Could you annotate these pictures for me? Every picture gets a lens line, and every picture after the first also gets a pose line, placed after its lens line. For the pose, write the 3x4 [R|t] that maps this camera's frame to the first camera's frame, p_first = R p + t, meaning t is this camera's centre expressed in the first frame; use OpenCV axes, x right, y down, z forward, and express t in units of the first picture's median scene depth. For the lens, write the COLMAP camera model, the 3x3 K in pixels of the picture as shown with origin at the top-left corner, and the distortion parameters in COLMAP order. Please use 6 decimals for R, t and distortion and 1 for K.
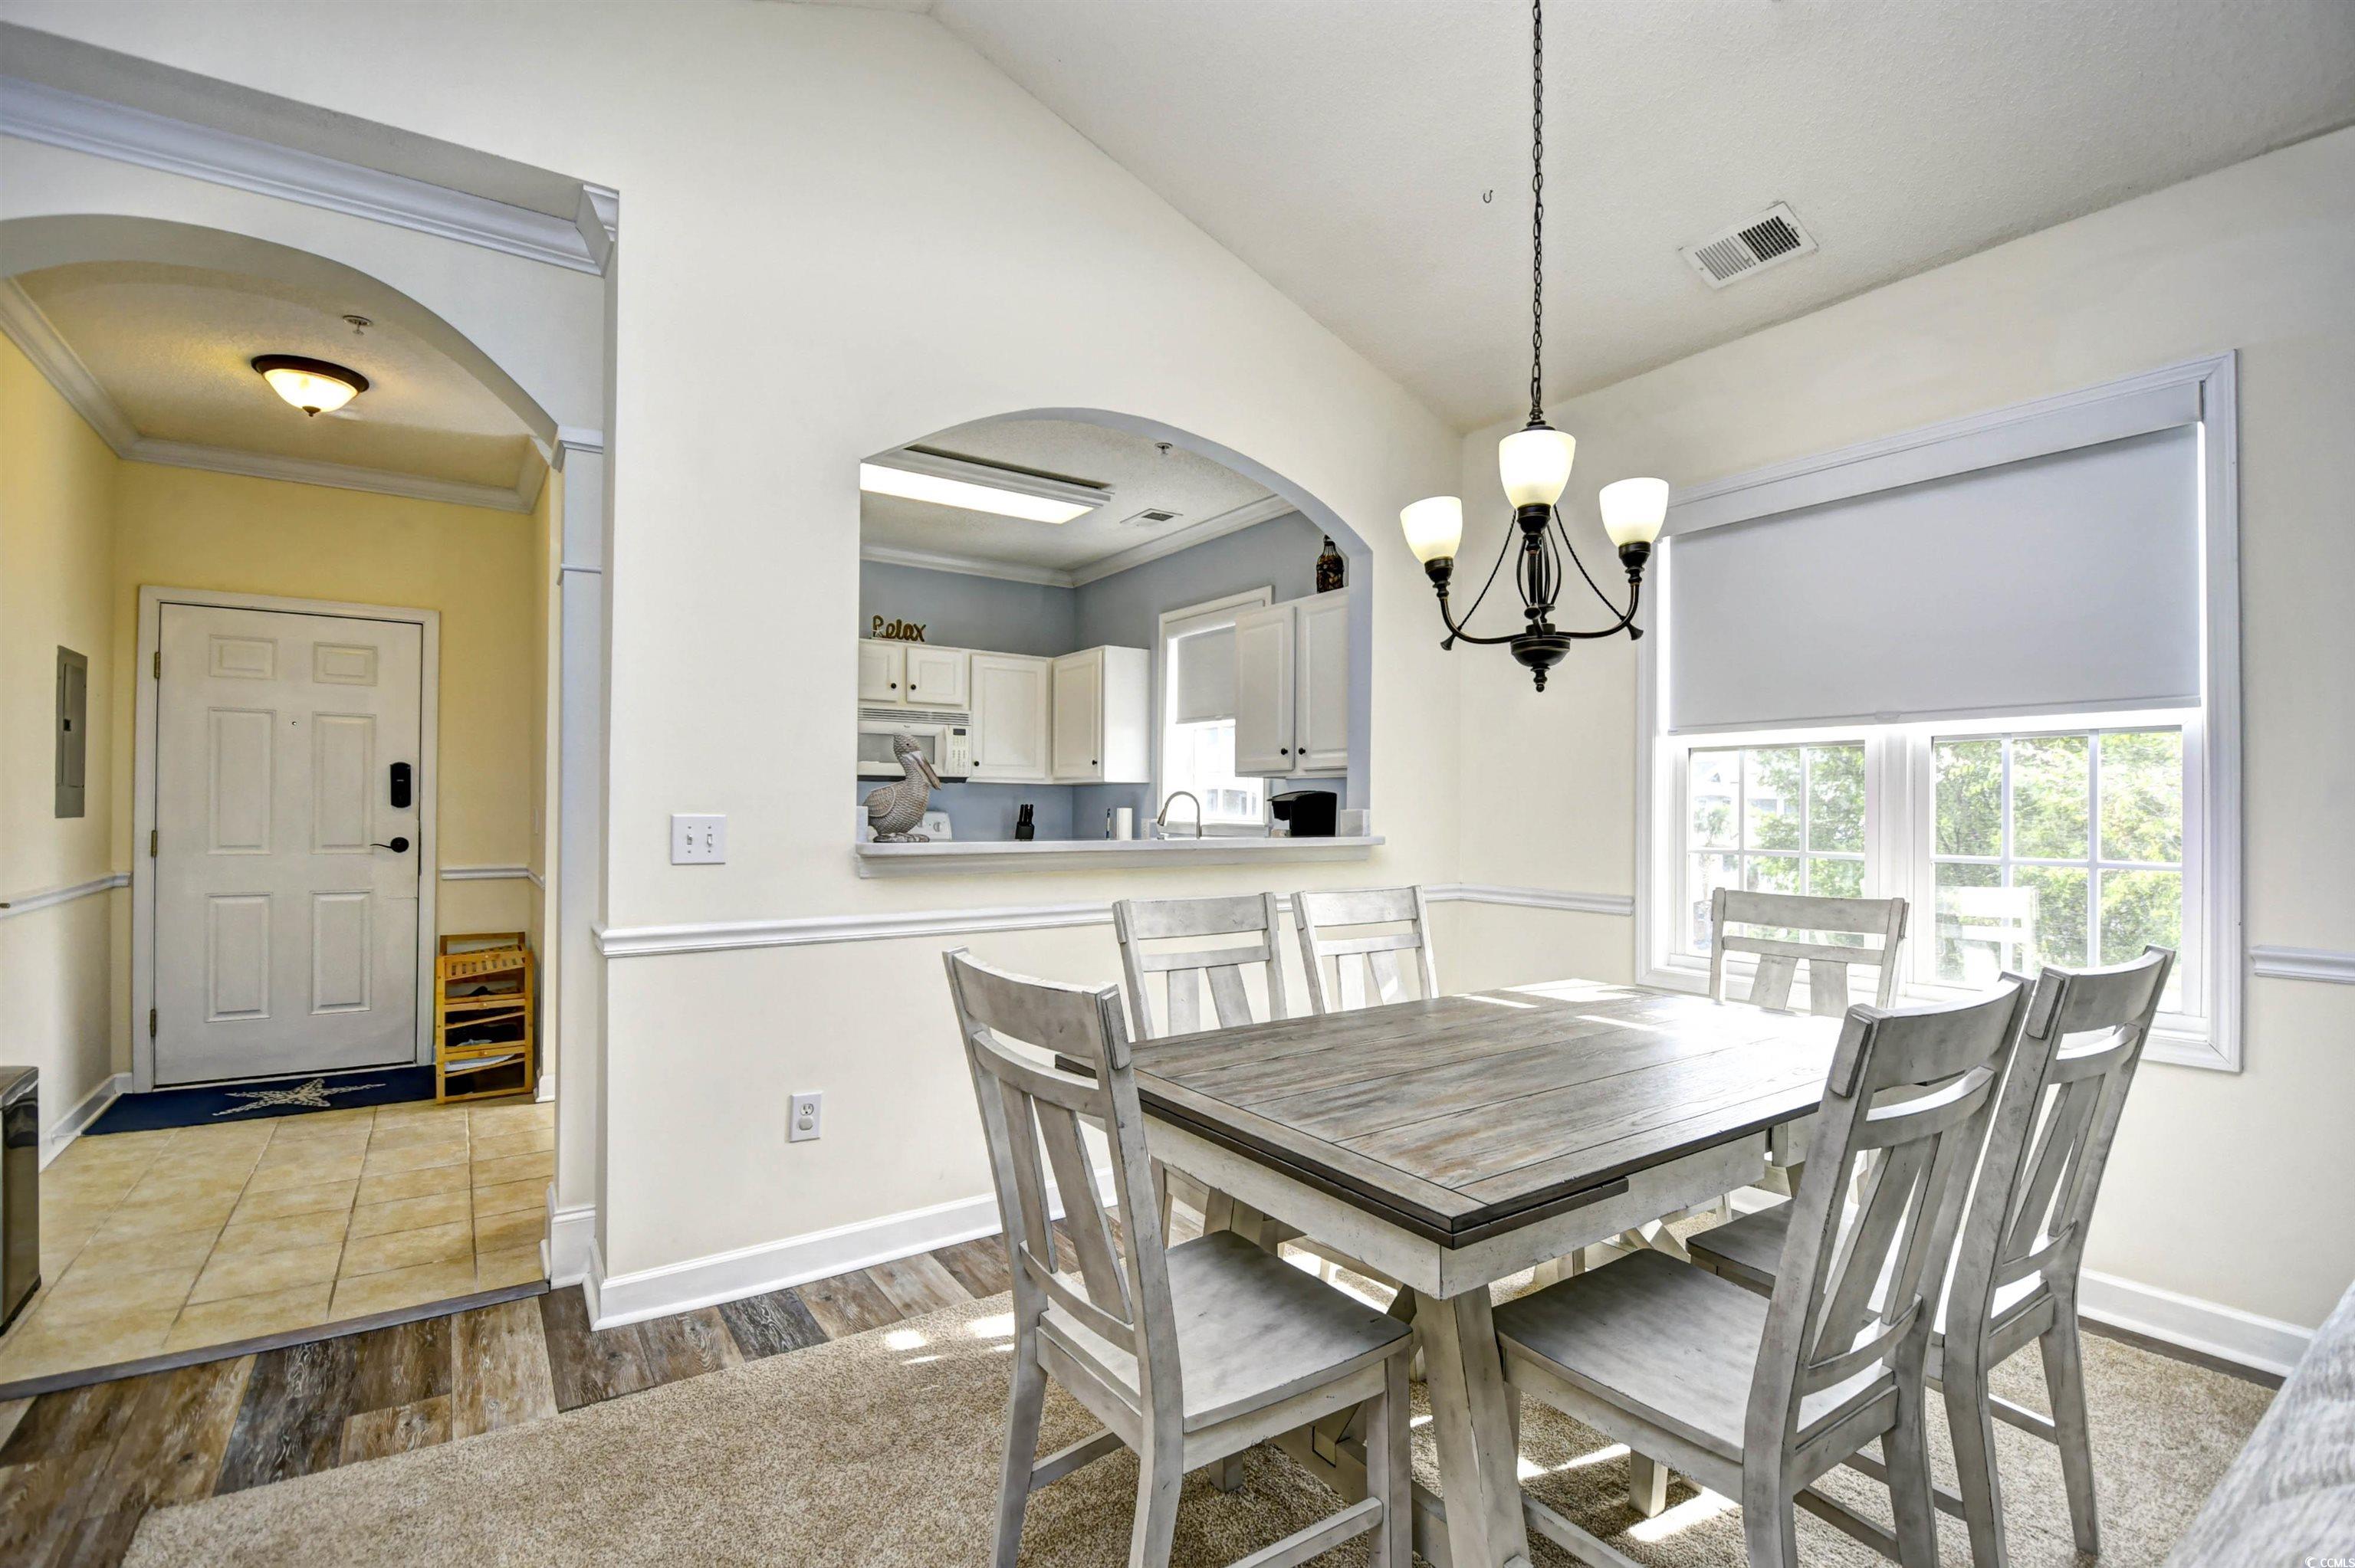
lens RADIAL K [[1051.2, 0, 1177.1], [0, 1051.2, 813.7], [0, 0, 1]] dist [0.007677, -0.017322]
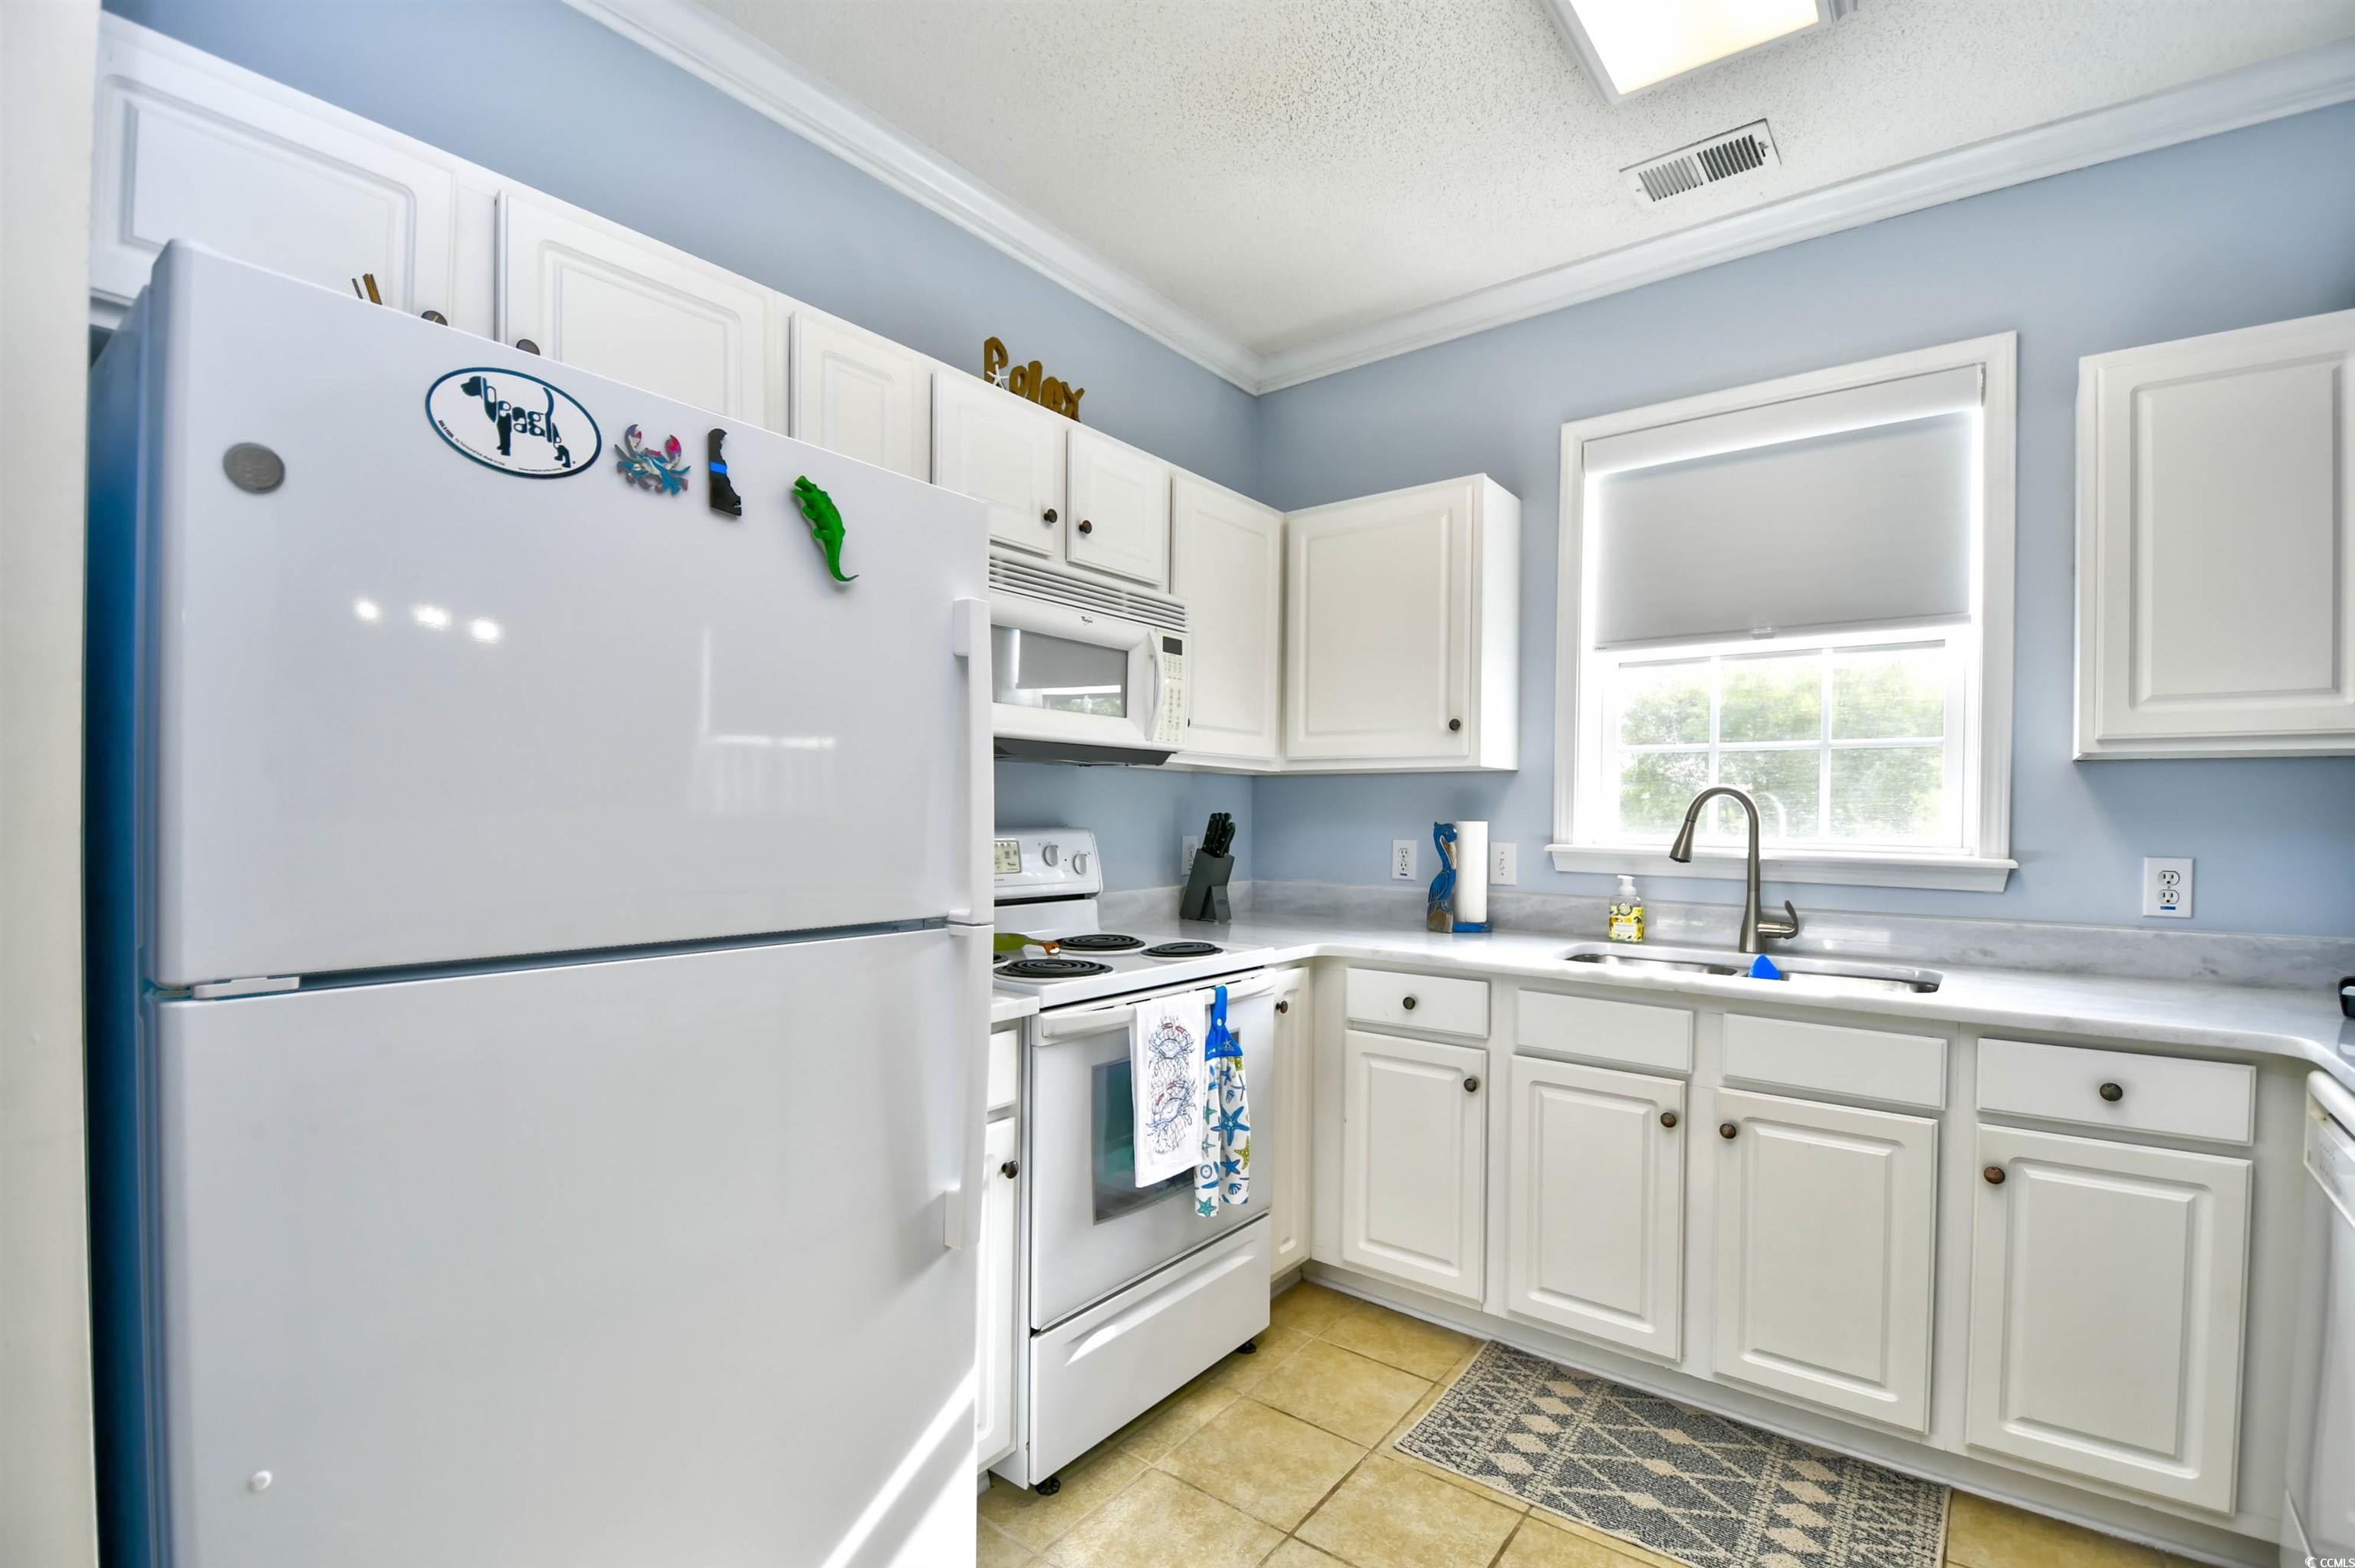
lens RADIAL K [[1051.2, 0, 1184.8], [0, 1051.2, 826.2], [0, 0, 1]] dist [0.007677, -0.017322]
pose [[0.950830, -0.002721, 0.309700, -0.487316], [-0.000022, 0.999961, 0.008852, -0.011272], [-0.309712, -0.008424, 0.950793, 0.864862]]
